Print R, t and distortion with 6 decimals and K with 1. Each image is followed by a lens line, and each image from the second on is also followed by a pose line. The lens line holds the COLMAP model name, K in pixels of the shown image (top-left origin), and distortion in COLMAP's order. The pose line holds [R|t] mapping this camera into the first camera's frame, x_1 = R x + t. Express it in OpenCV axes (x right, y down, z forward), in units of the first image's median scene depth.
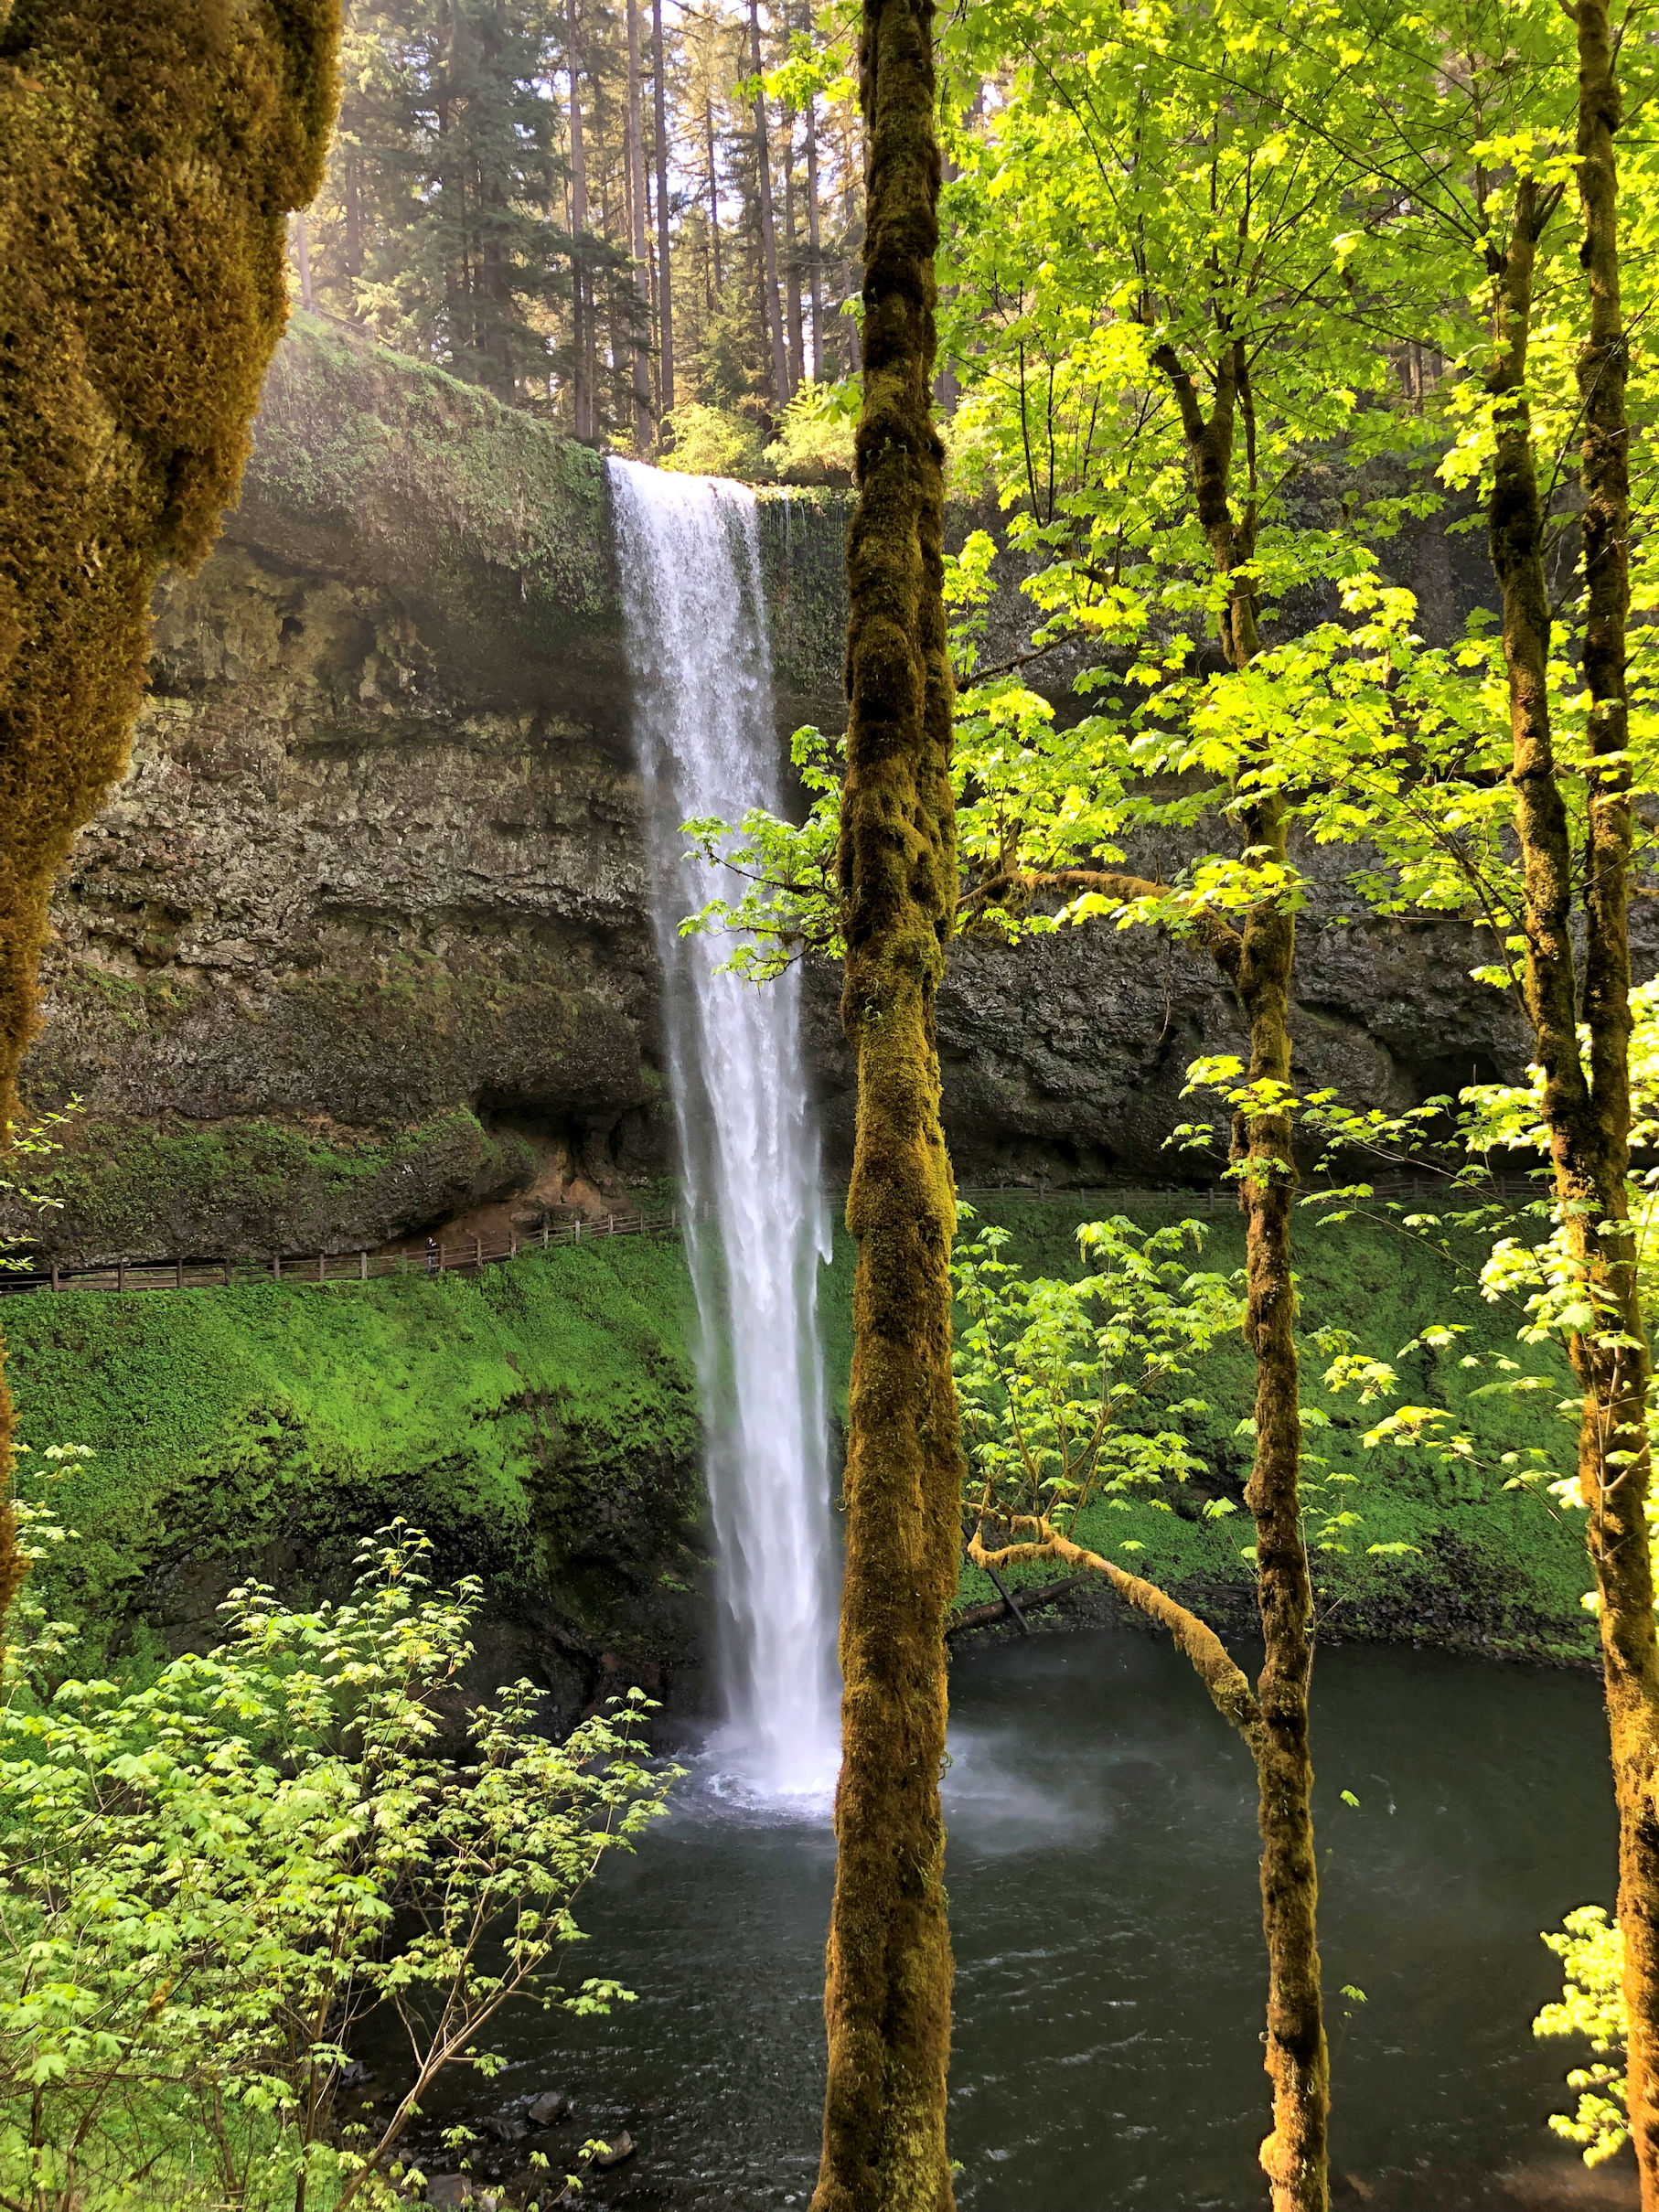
lens RADIAL K [[1819.0, 0, 818.7], [0, 1819.0, 1089.4], [0, 0, 1]] dist [0.018358, 0.010194]
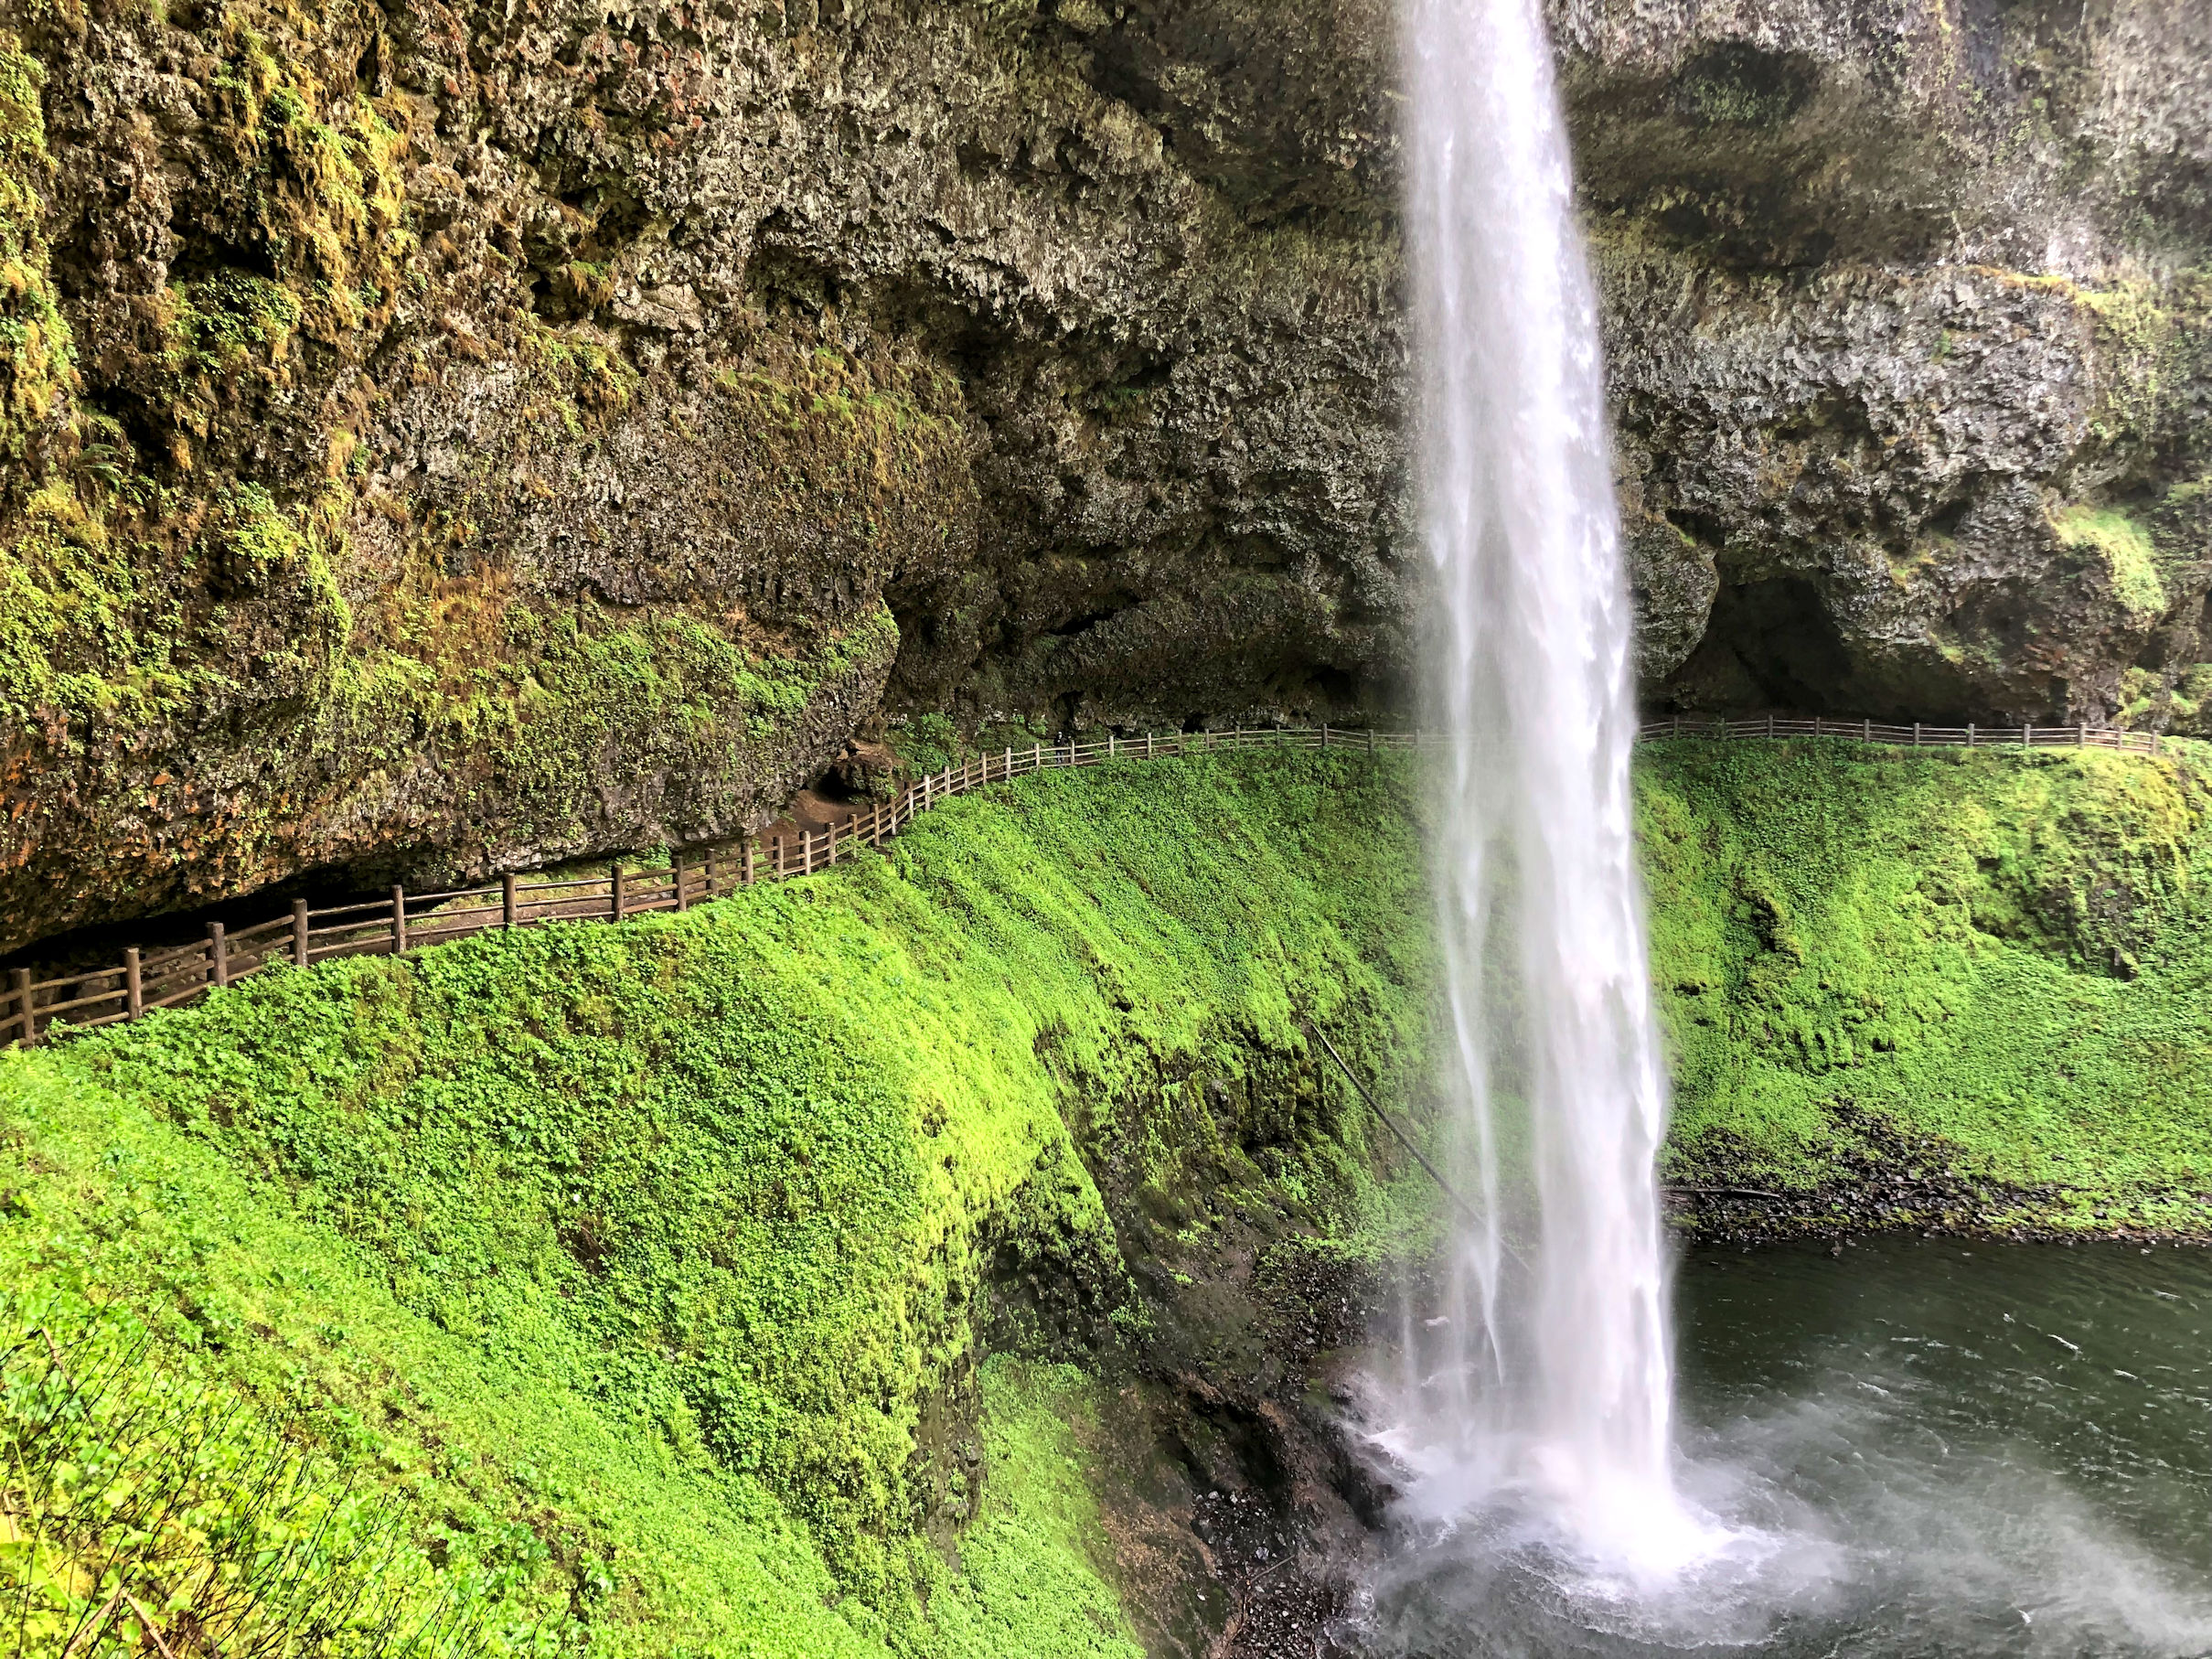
lens RADIAL K [[1819.0, 0, 1116.1], [0, 1819.0, 829.0], [0, 0, 1]] dist [0.018358, 0.010194]
pose [[0.895292, -0.024906, 0.444782, -0.453345], [-0.024053, 0.994277, 0.104091, 0.022621], [-0.444829, -0.103890, 0.889569, 0.421294]]
